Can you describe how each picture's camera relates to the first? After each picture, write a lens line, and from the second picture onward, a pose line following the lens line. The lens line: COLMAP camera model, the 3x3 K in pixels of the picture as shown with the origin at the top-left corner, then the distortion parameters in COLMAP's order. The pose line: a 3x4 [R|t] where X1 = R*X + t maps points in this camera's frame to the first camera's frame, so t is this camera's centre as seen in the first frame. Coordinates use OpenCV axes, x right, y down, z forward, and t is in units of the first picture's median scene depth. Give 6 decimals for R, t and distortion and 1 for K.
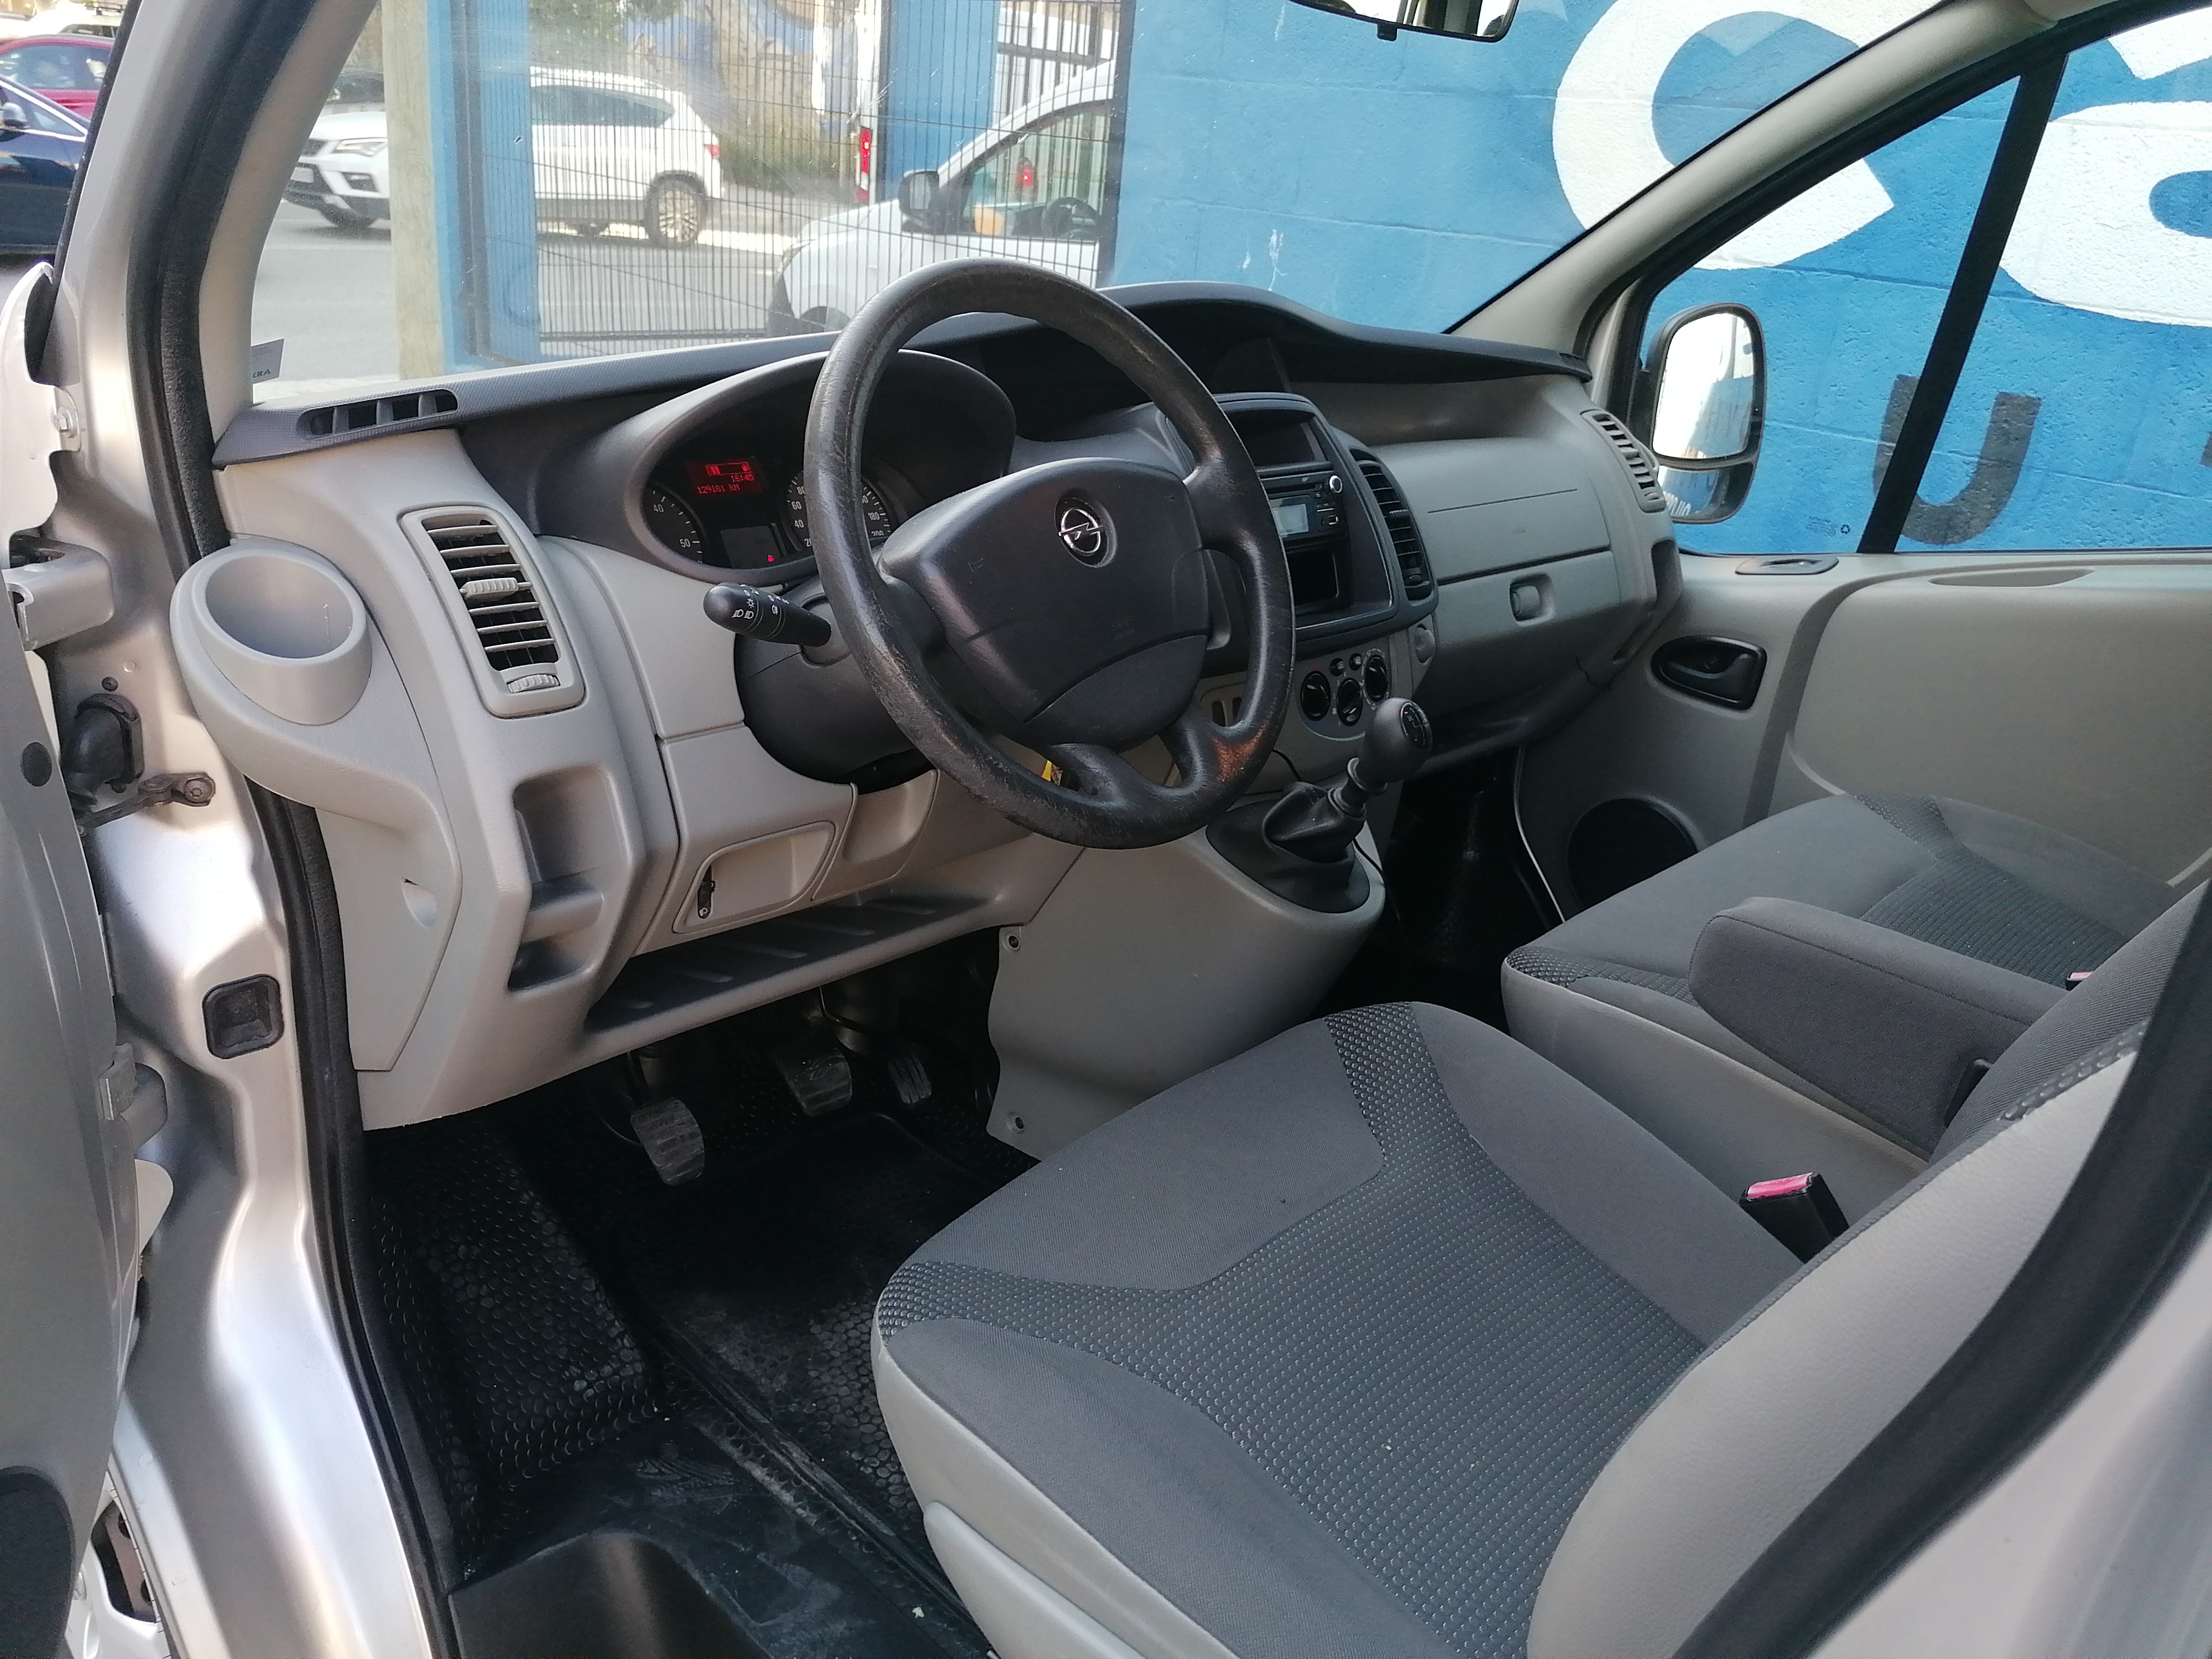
lens RADIAL K [[1663.0, 0, 1083.0], [0, 1663.0, 822.5], [0, 0, 1]] dist [0.122785, -0.161659]
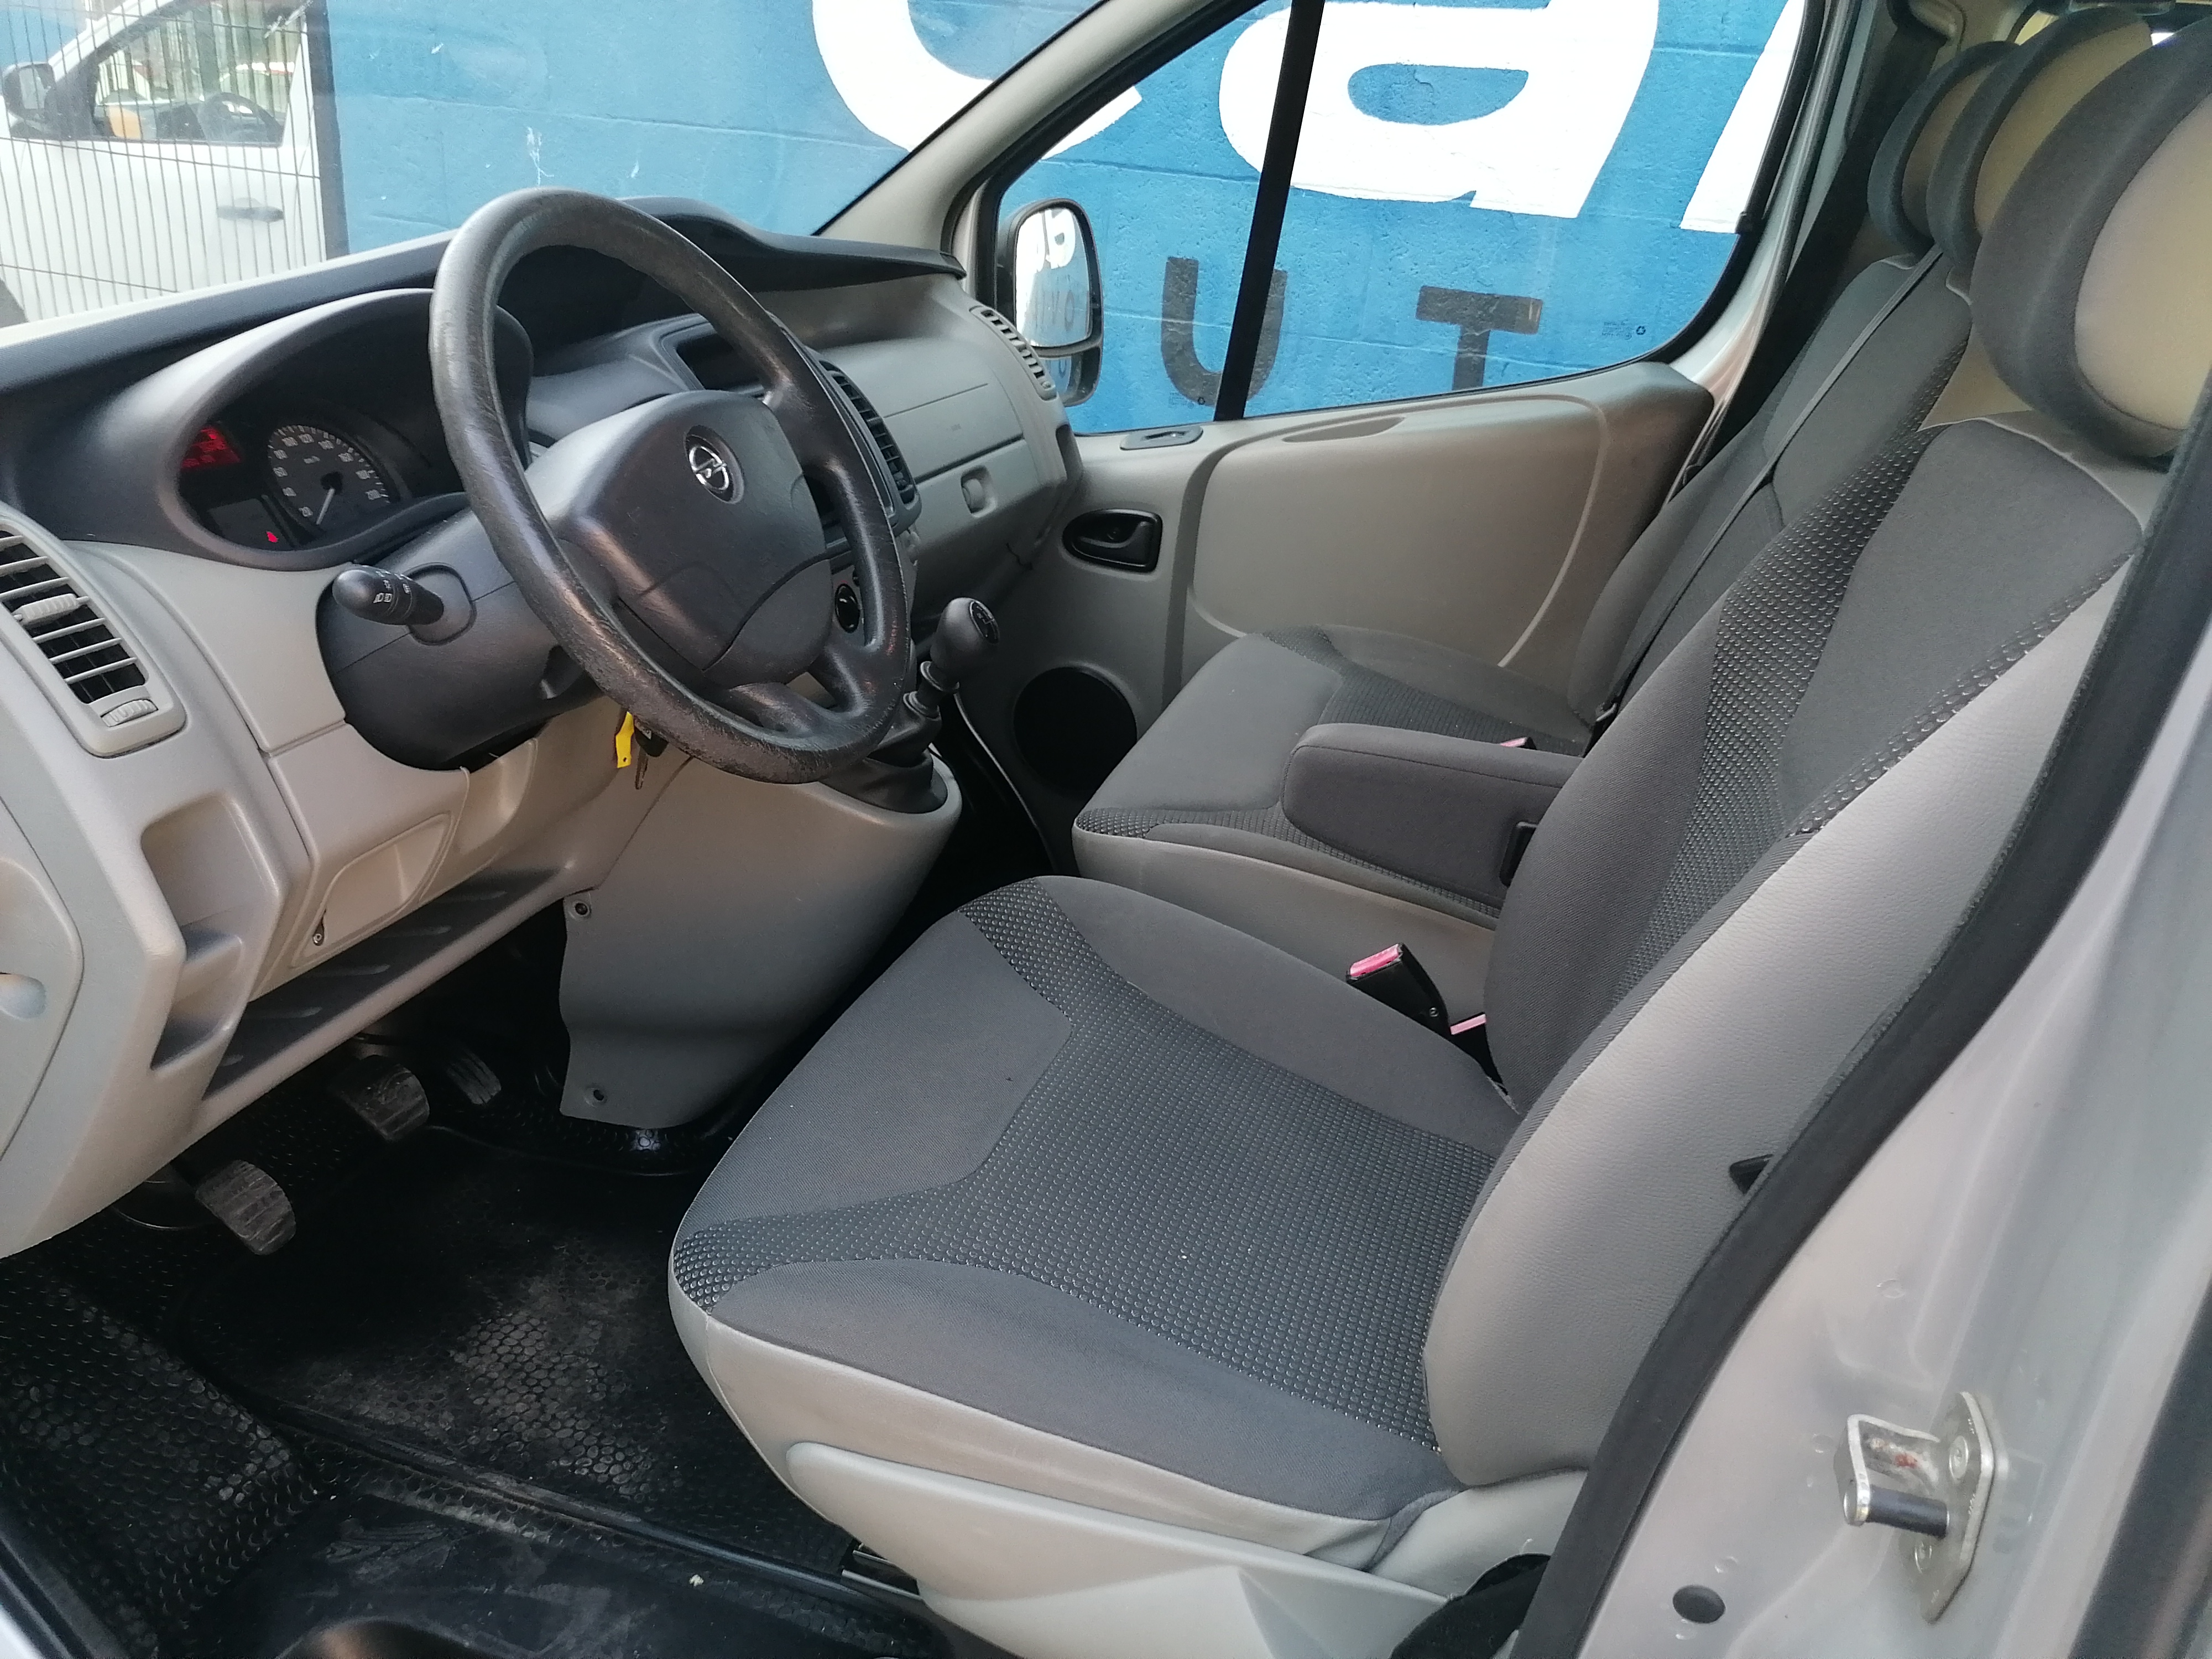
lens RADIAL K [[1689.4, 0, 1087.9], [0, 1689.4, 812.6], [0, 0, 1]] dist [0.081063, -0.096911]
pose [[0.896392, -0.186708, 0.402022, -0.186144], [0.166488, 0.982372, 0.085014, -0.018796], [-0.410807, -0.009275, 0.911675, -0.001432]]
